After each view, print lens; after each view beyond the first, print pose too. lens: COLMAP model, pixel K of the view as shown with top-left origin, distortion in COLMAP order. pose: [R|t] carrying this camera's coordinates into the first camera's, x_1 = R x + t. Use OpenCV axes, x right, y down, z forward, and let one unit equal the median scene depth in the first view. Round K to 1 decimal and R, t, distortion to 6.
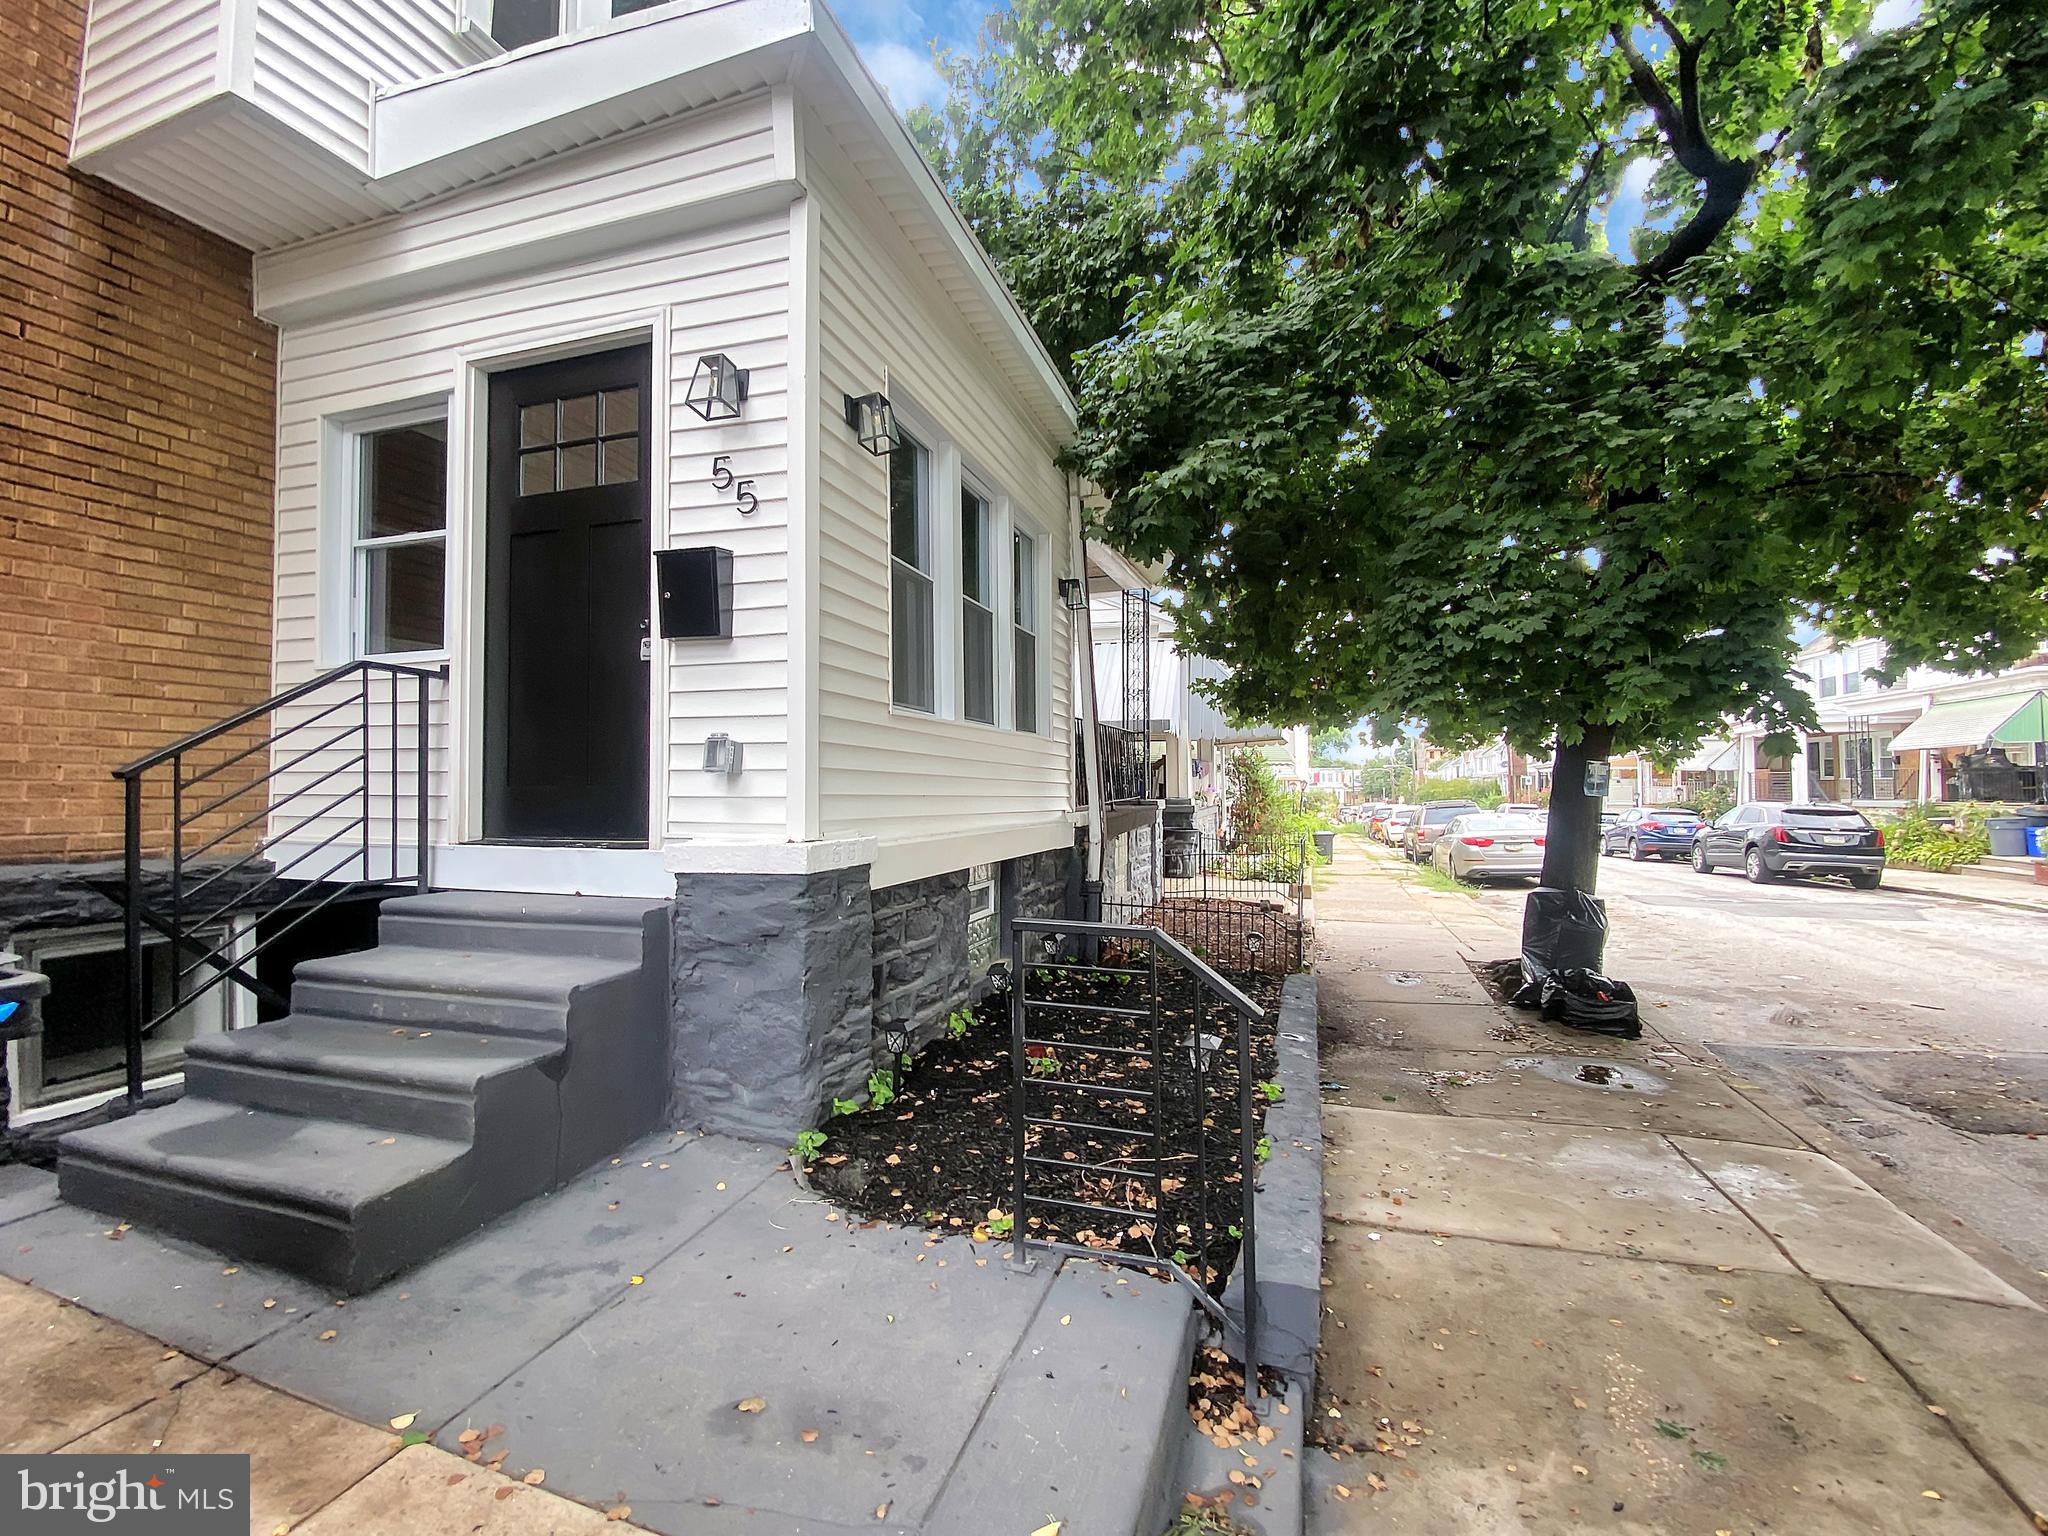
lens RADIAL K [[877.0, 0, 1033.1], [0, 877.0, 768.1], [0, 0, 1]] dist [0.009613, -0.013930]
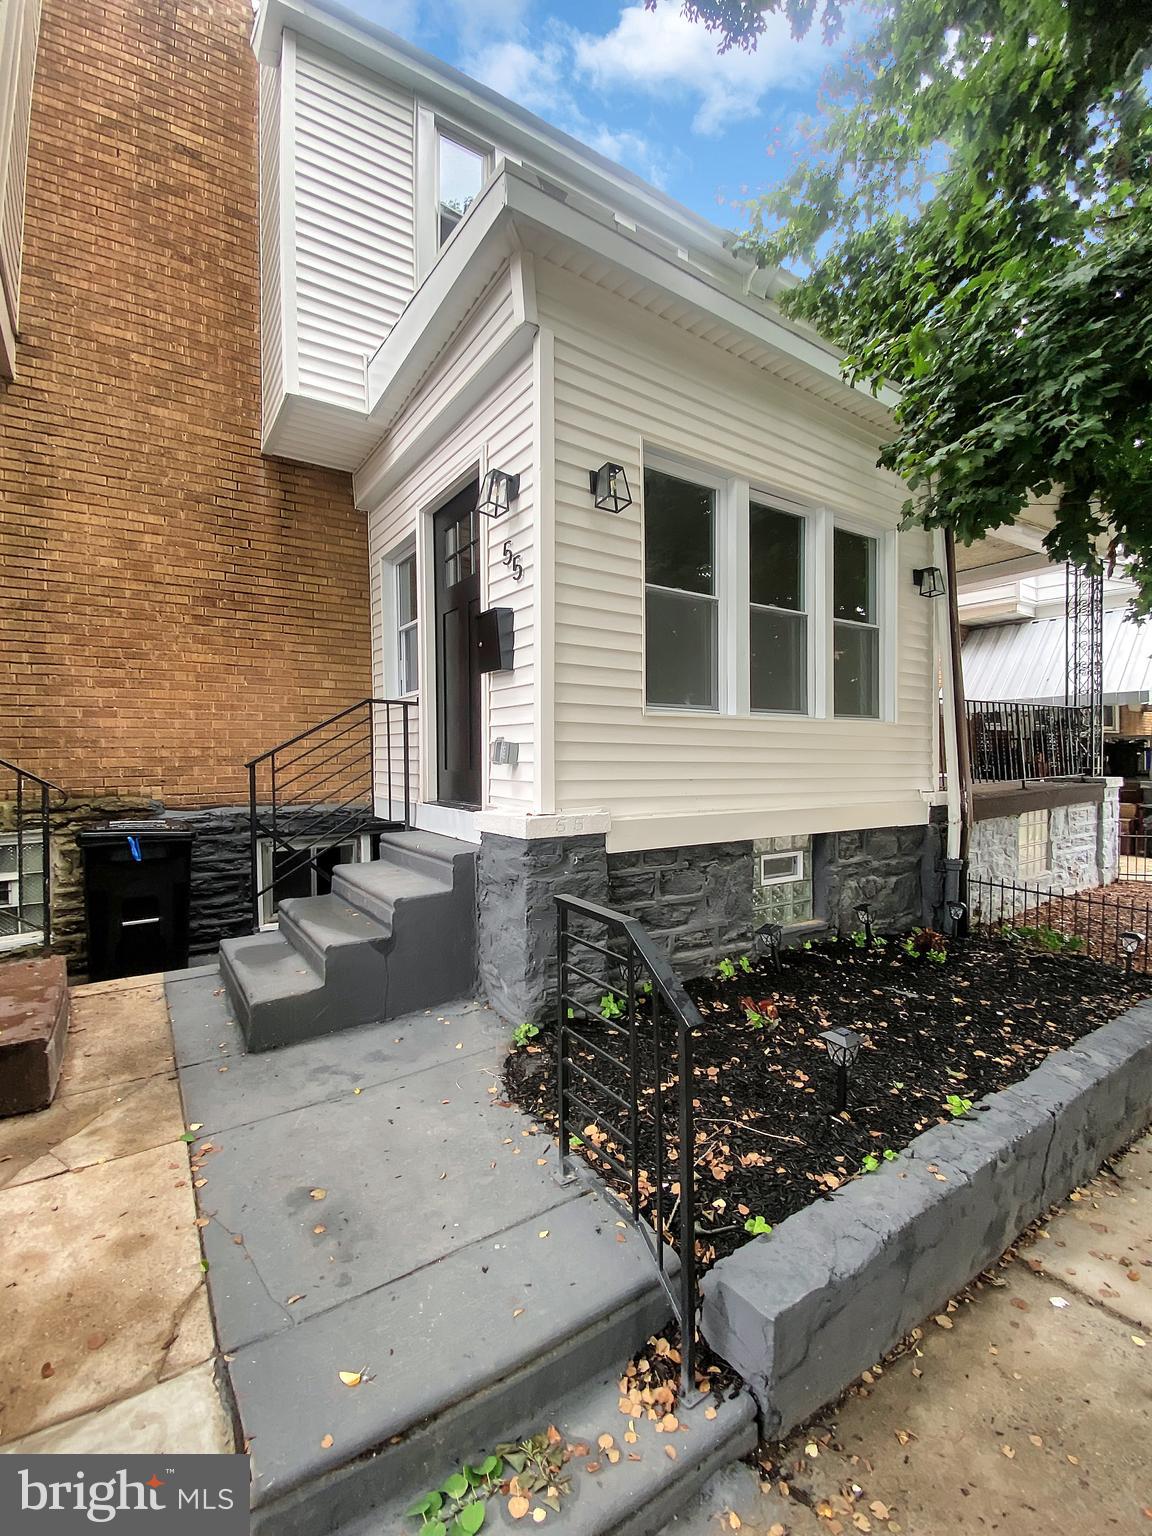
lens RADIAL K [[646.1, 0, 525.7], [0, 646.1, 771.6], [0, 0, 1]] dist [0.048174, -0.045421]
pose [[0.791024, 0.010611, -0.611693, 0.284413], [0.013163, 0.999323, 0.034357, -0.016066], [0.611643, -0.035229, 0.790349, 0.155551]]
